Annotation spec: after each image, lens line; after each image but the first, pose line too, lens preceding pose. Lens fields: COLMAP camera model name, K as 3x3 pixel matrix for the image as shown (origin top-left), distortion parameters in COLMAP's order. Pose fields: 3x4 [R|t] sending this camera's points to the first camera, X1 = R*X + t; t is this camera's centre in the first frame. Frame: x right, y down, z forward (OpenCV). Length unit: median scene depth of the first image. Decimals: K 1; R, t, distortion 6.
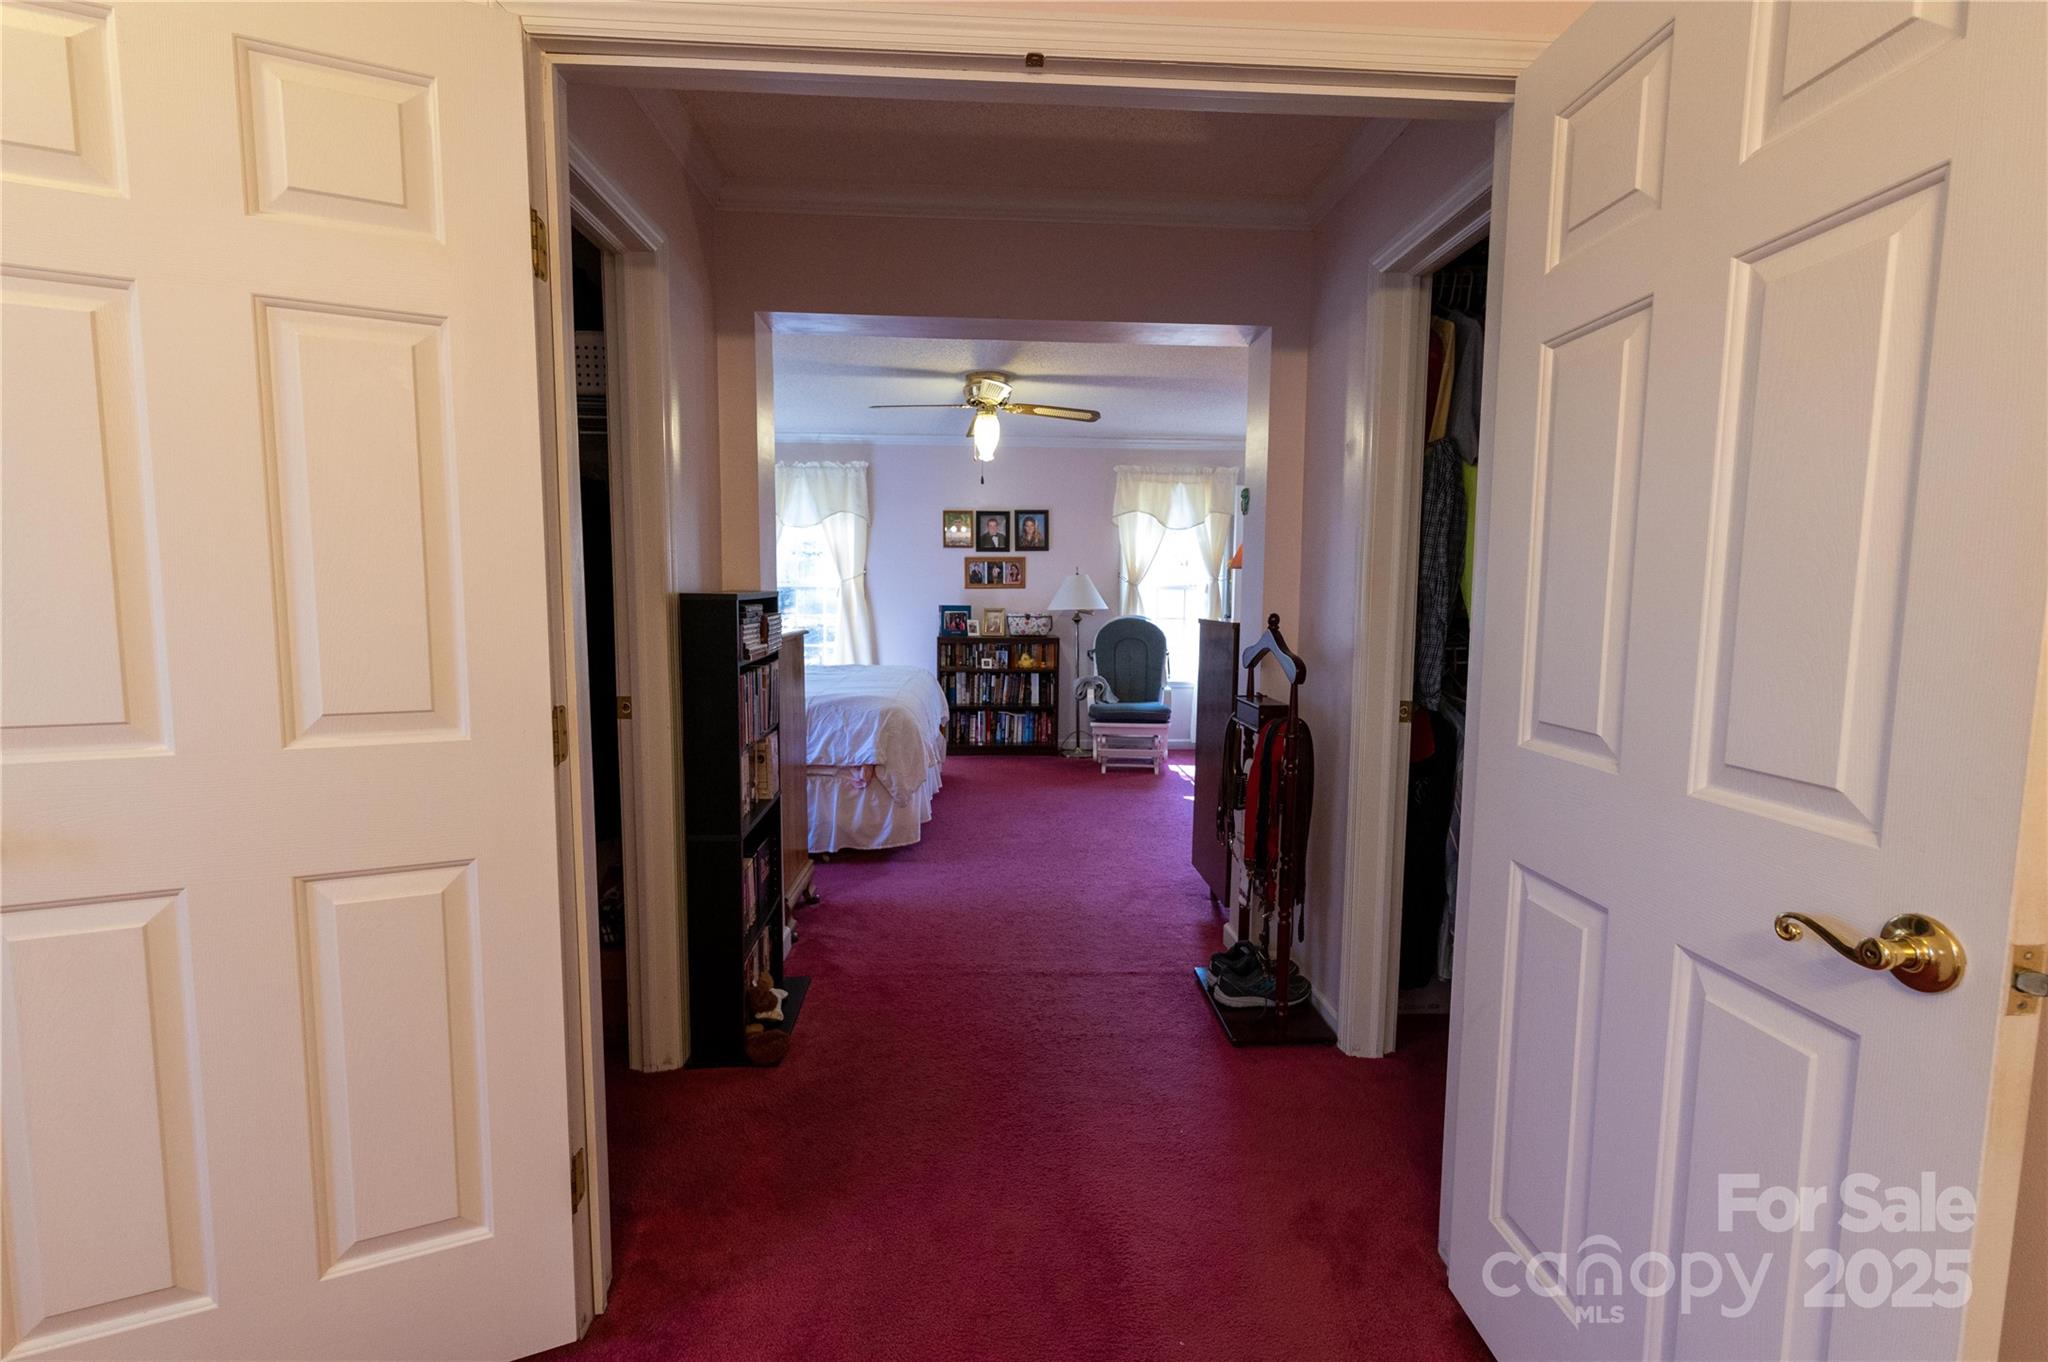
lens RADIAL K [[873.4, 0, 1014.1], [0, 873.4, 675.4], [0, 0, 1]] dist [-0.002774, 0.000708]
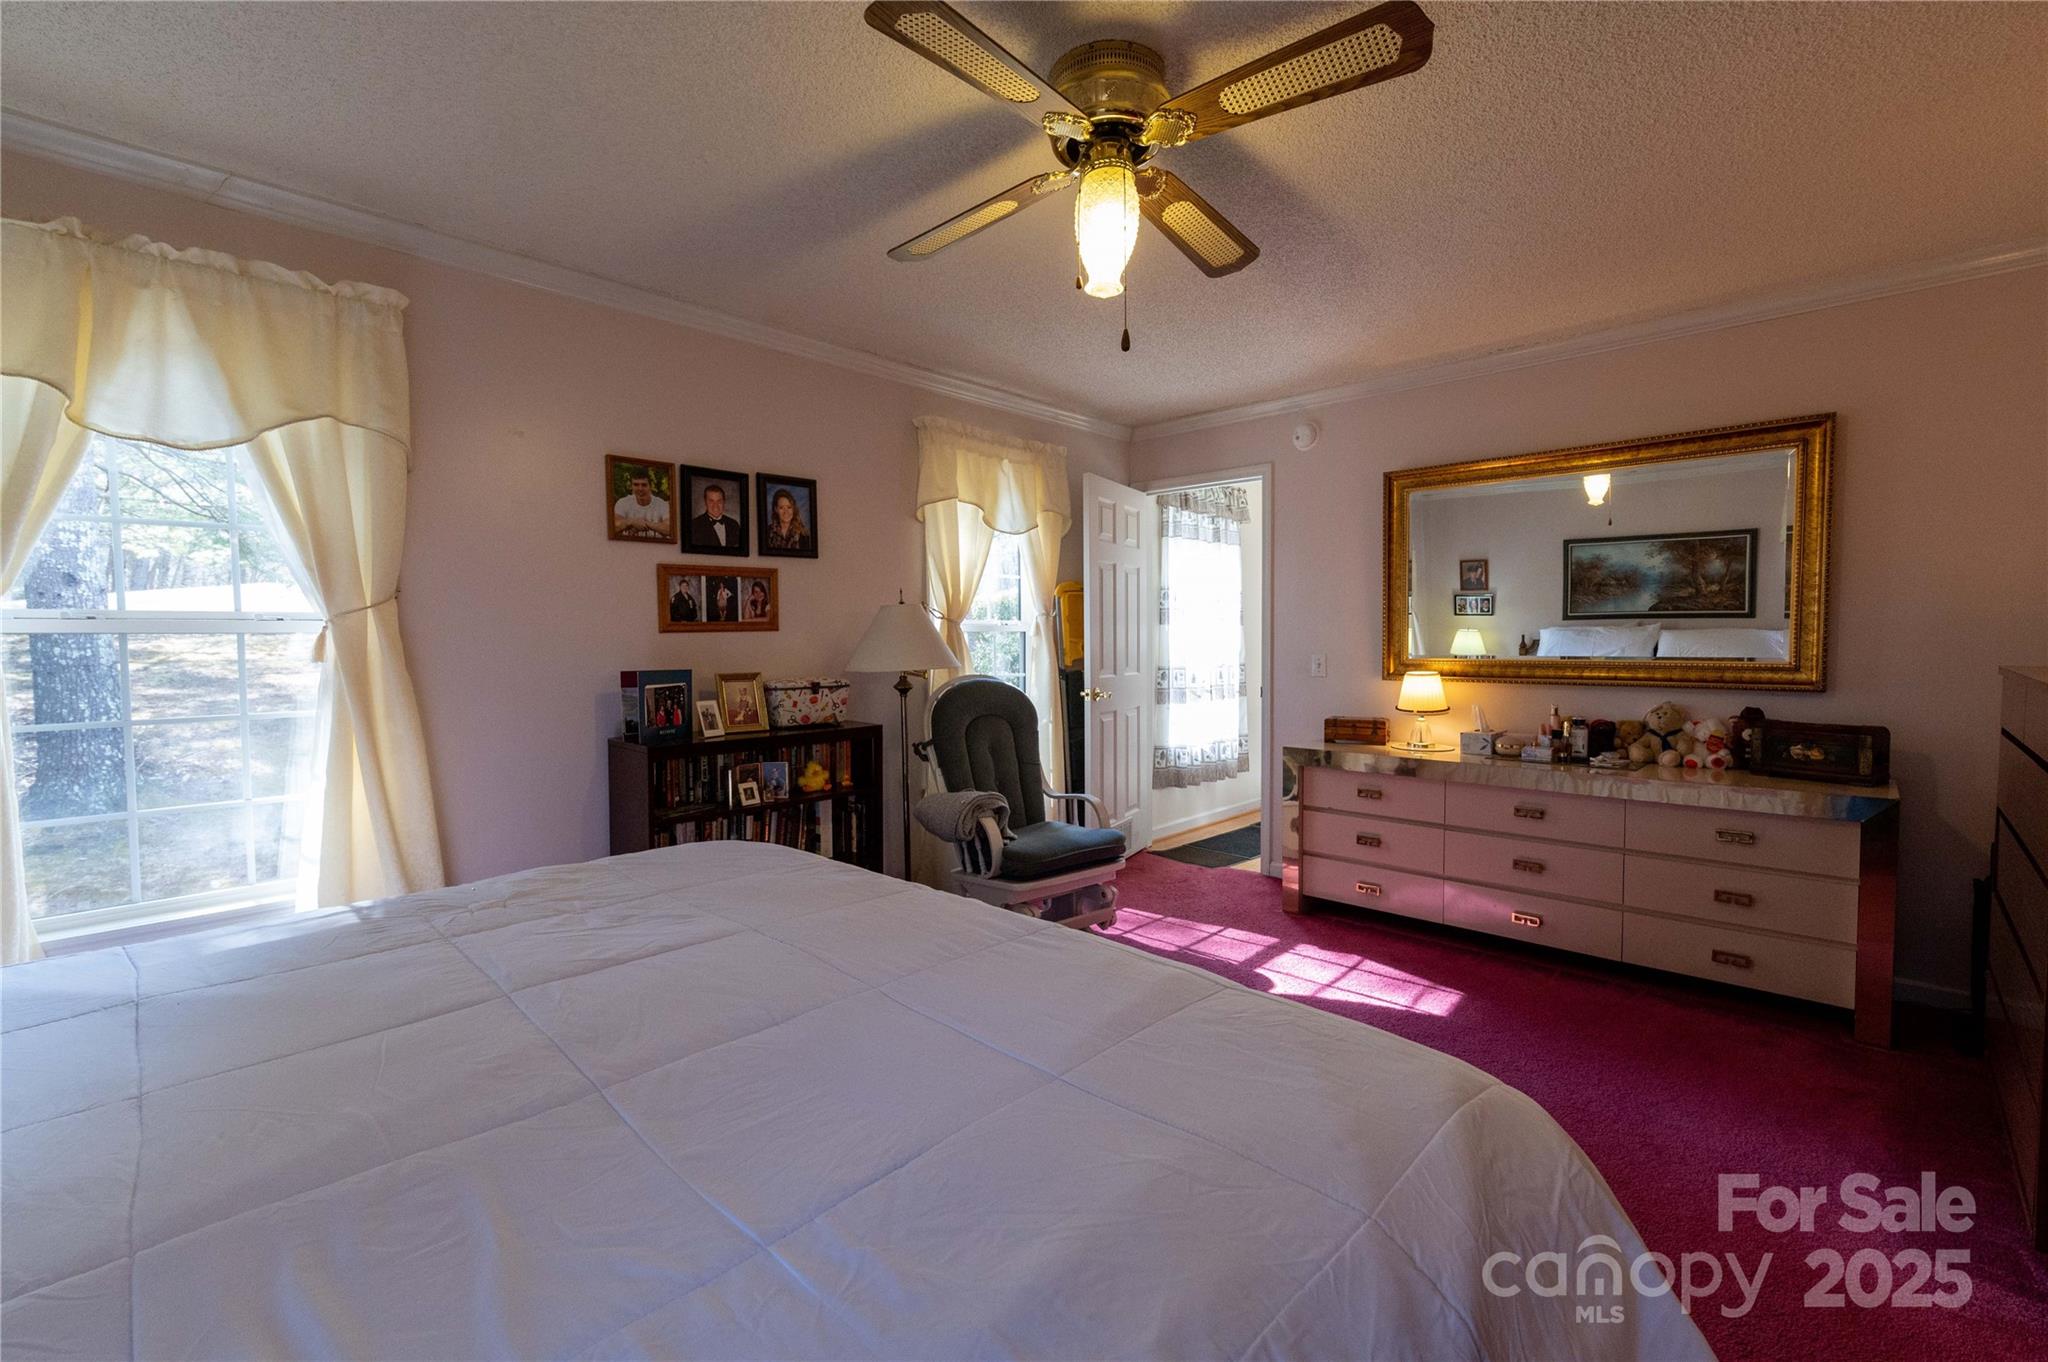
lens RADIAL K [[873.4, 0, 1032.4], [0, 873.4, 672.1], [0, 0, 1]] dist [-0.002774, 0.000708]
pose [[0.719665, -0.042814, 0.693000, -0.233927], [0.078338, 0.996731, -0.019774, -0.055371], [-0.689888, 0.068519, 0.720666, 0.546170]]
